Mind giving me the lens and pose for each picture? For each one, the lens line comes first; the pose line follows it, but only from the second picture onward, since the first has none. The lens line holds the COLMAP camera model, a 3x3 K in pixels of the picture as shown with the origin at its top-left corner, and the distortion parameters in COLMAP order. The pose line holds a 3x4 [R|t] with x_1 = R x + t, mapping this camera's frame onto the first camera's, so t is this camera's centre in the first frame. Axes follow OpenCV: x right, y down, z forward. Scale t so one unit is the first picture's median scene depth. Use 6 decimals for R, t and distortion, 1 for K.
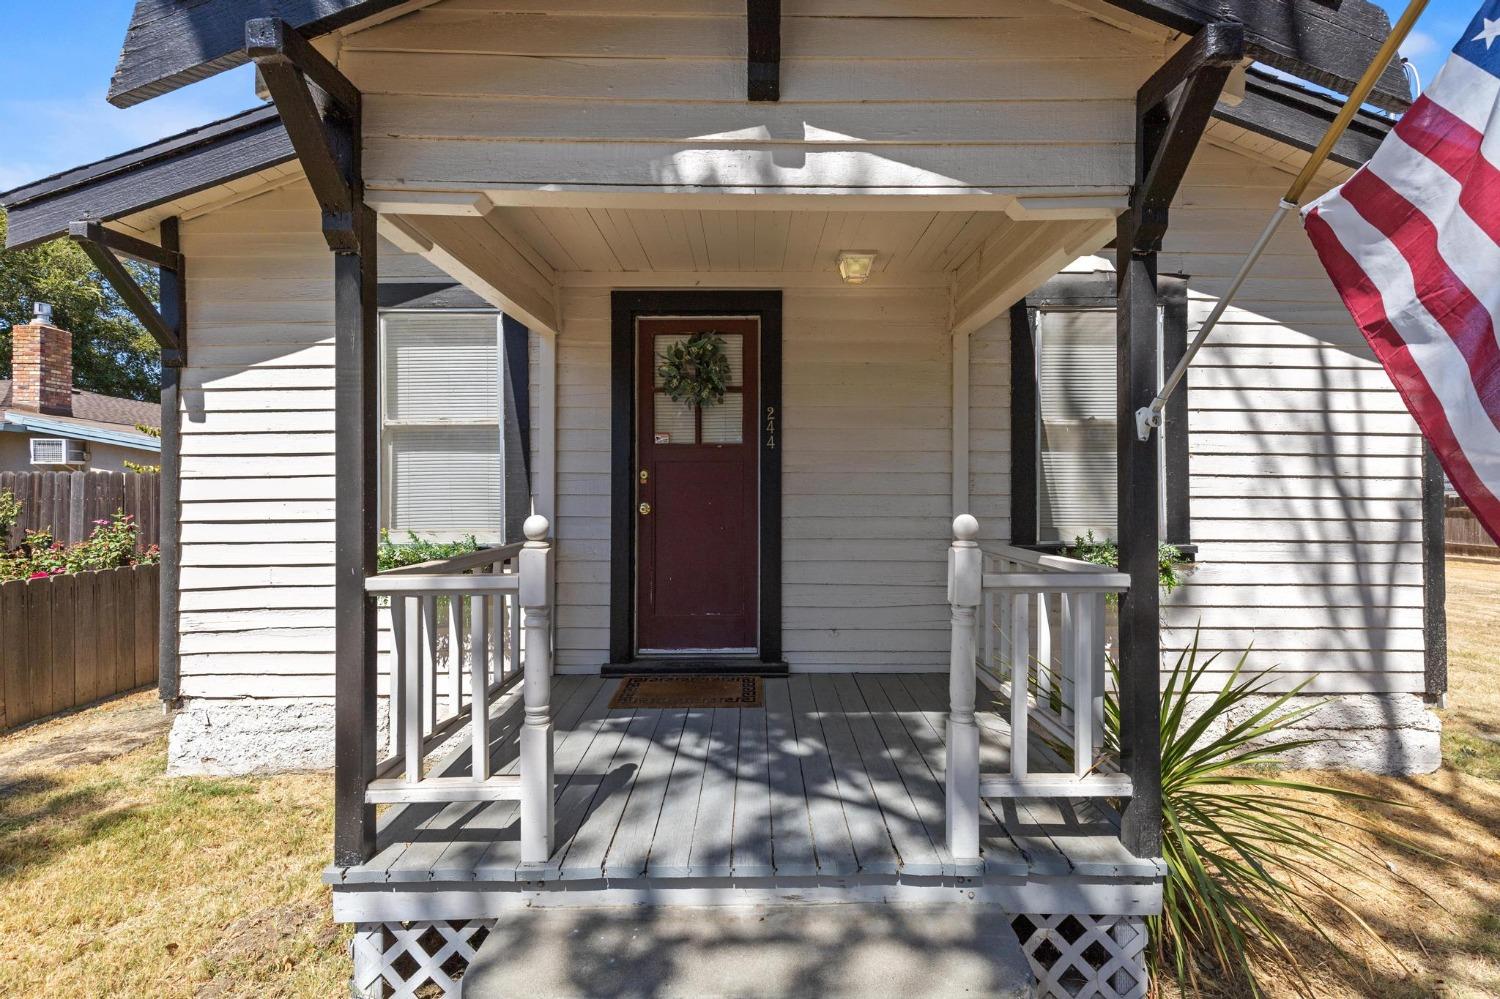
lens RADIAL K [[686.1, 0, 759.4], [0, 686.1, 499.1], [0, 0, 1]] dist [0.008263, -0.001917]
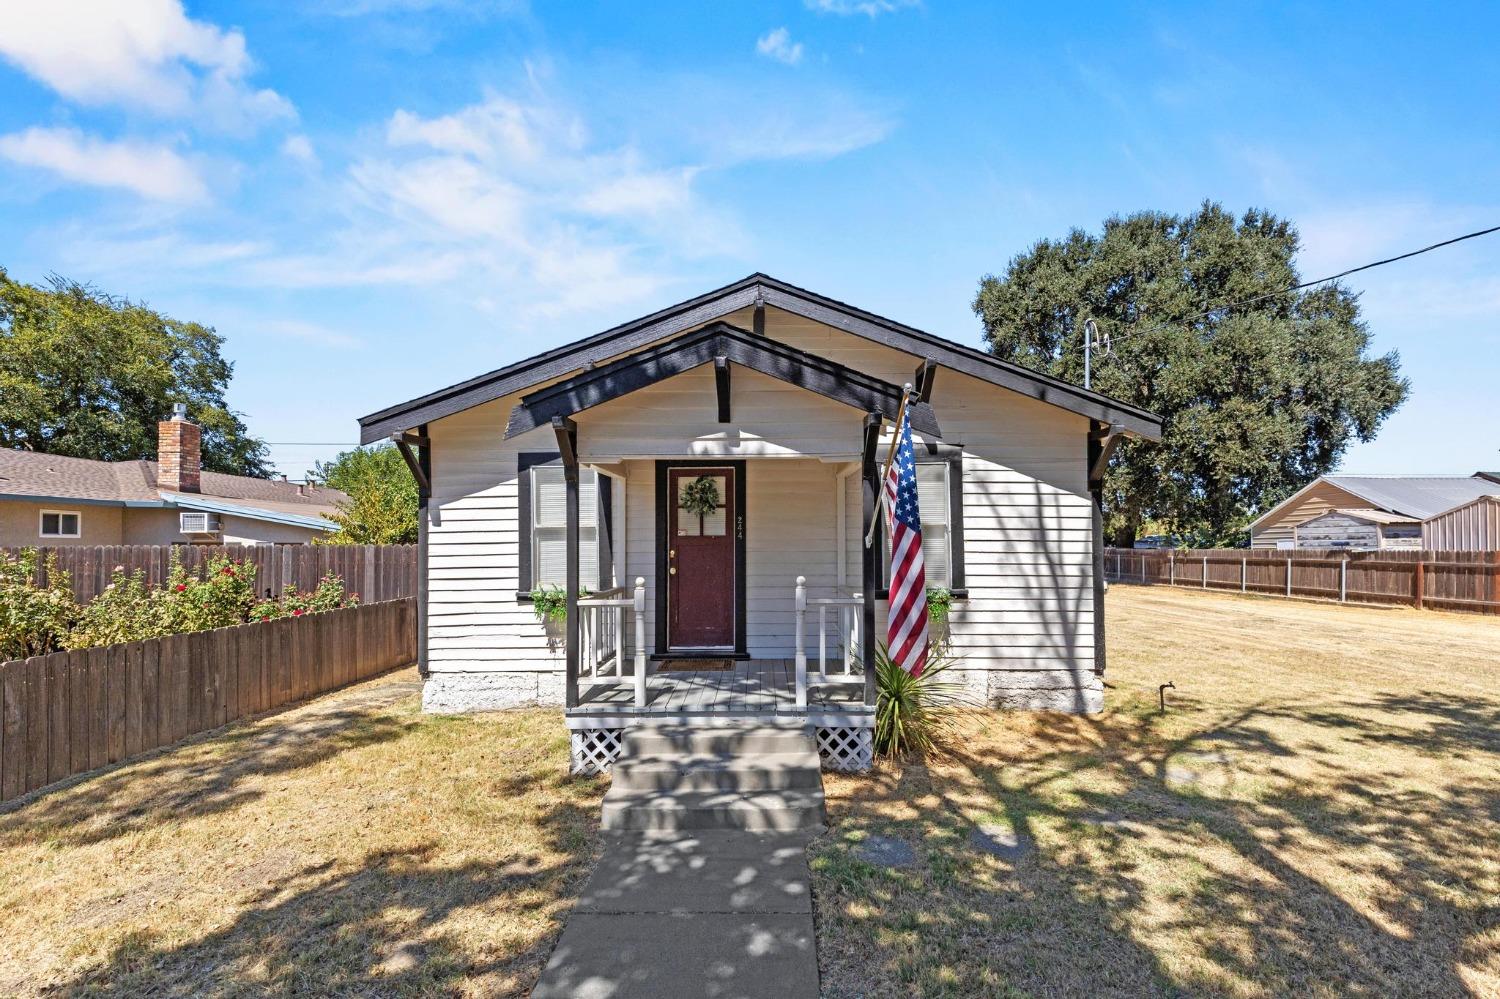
lens RADIAL K [[686.1, 0, 757.5], [0, 686.1, 545.6], [0, 0, 1]] dist [0.008263, -0.001917]
pose [[0.999940, -0.003951, -0.010252, 0.082475], [0.003864, 0.999957, -0.008410, -0.039547], [0.010285, 0.008370, 0.999912, -0.872009]]
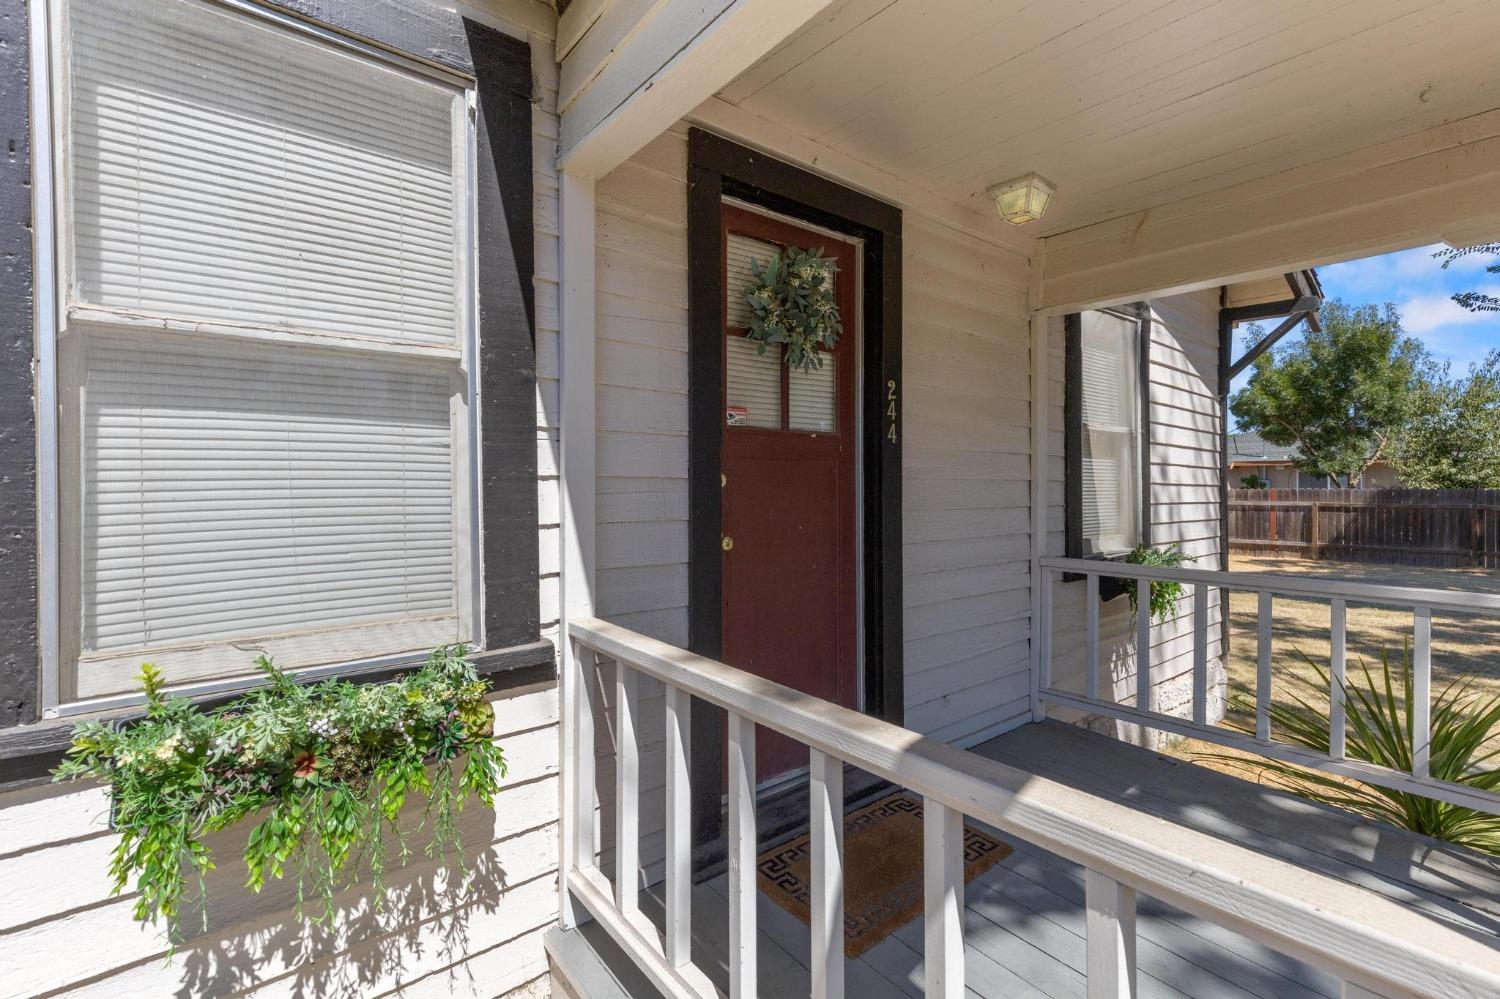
lens RADIAL K [[686.1, 0, 757.8], [0, 686.1, 490.7], [0, 0, 1]] dist [0.008263, -0.001917]
pose [[0.780024, -0.001469, 0.625747, -0.502400], [0.009053, 0.999919, -0.008939, -0.022929], [-0.625684, 0.012638, 0.779975, 0.568585]]
